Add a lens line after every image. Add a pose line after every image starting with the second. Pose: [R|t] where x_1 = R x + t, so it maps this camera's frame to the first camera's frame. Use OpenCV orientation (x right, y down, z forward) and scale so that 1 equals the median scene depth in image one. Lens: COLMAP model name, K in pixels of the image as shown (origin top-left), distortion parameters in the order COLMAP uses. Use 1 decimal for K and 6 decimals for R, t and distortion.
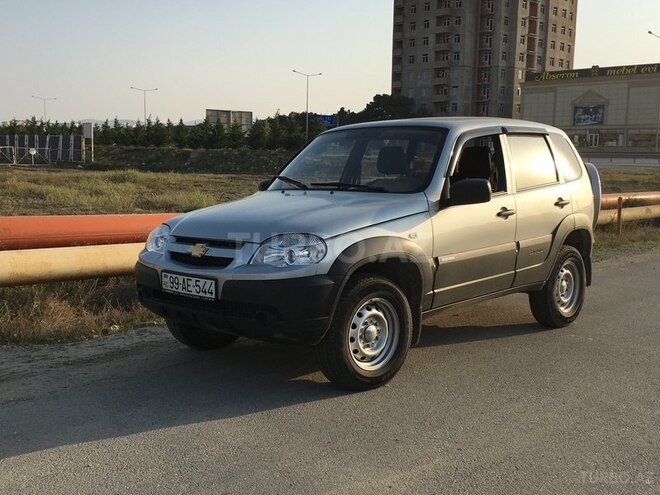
lens RADIAL K [[749.2, 0, 330.2], [0, 749.2, 249.1], [0, 0, 1]] dist [0.123967, 0.000000]
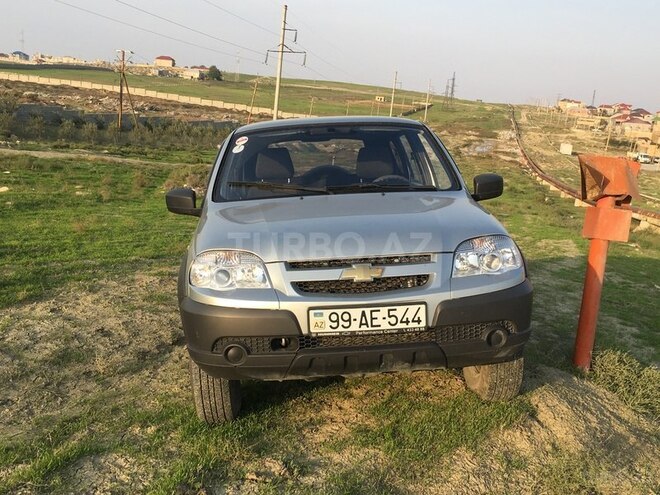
lens RADIAL K [[749.2, 0, 336.2], [0, 749.2, 249.2], [0, 0, 1]] dist [0.123967, 0.000000]
pose [[0.667003, -0.099067, 0.738439, -0.755758], [0.116587, 0.992789, 0.027881, -0.046647], [-0.735877, 0.067496, 0.673743, 0.501636]]
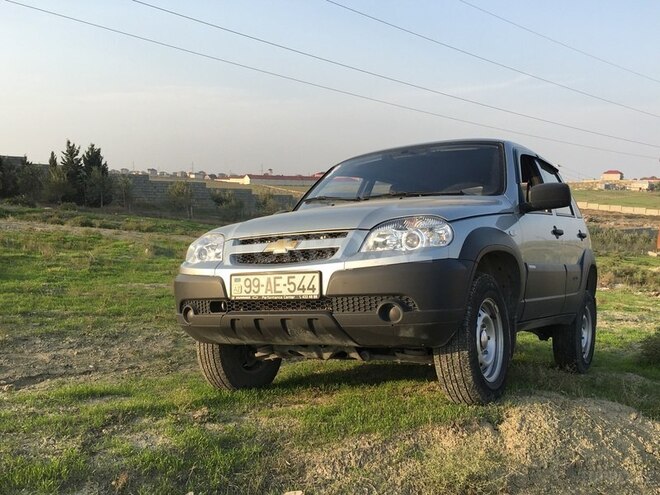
lens RADIAL K [[722.7, 0, 326.2], [0, 722.7, 249.1], [0, 0, 1]] dist [0.065658, 0.000000]
pose [[0.975181, 0.006028, 0.221326, -0.306163], [0.033201, 0.984345, -0.173097, 0.146496], [-0.218905, 0.176150, 0.959715, 0.212383]]
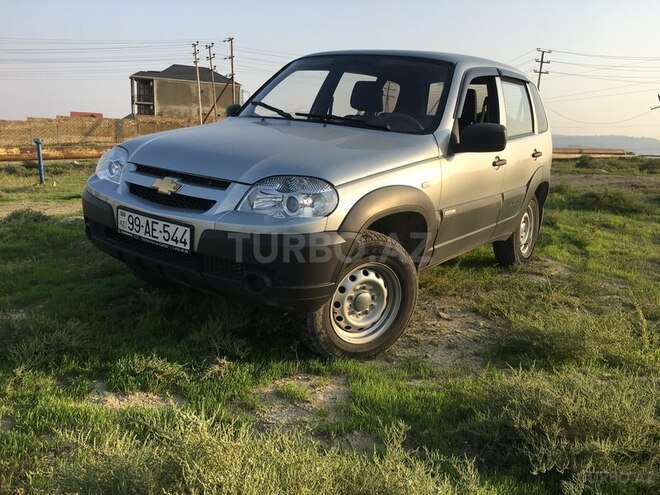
lens RADIAL K [[581.4, 0, 332.2], [0, 581.4, 241.7], [0, 0, 1]] dist [0.055925, -0.008447]
pose [[0.985754, 0.052498, 0.159789, -0.098624], [-0.071902, 0.990385, 0.118185, -0.025346], [-0.152048, -0.127990, 0.980051, 0.358024]]
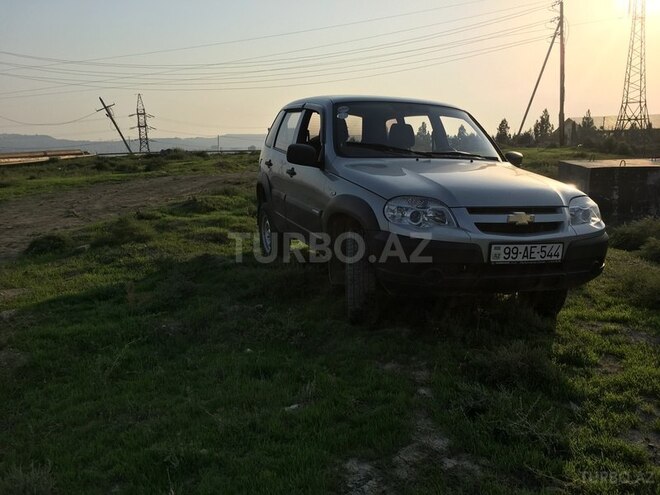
lens RADIAL K [[581.4, 0, 324.1], [0, 581.4, 245.7], [0, 0, 1]] dist [0.055925, -0.008447]
pose [[0.434323, -0.128735, 0.891510, -1.013267], [0.048938, 0.991645, 0.119353, -0.070355], [-0.899427, -0.008209, 0.436994, 0.889859]]
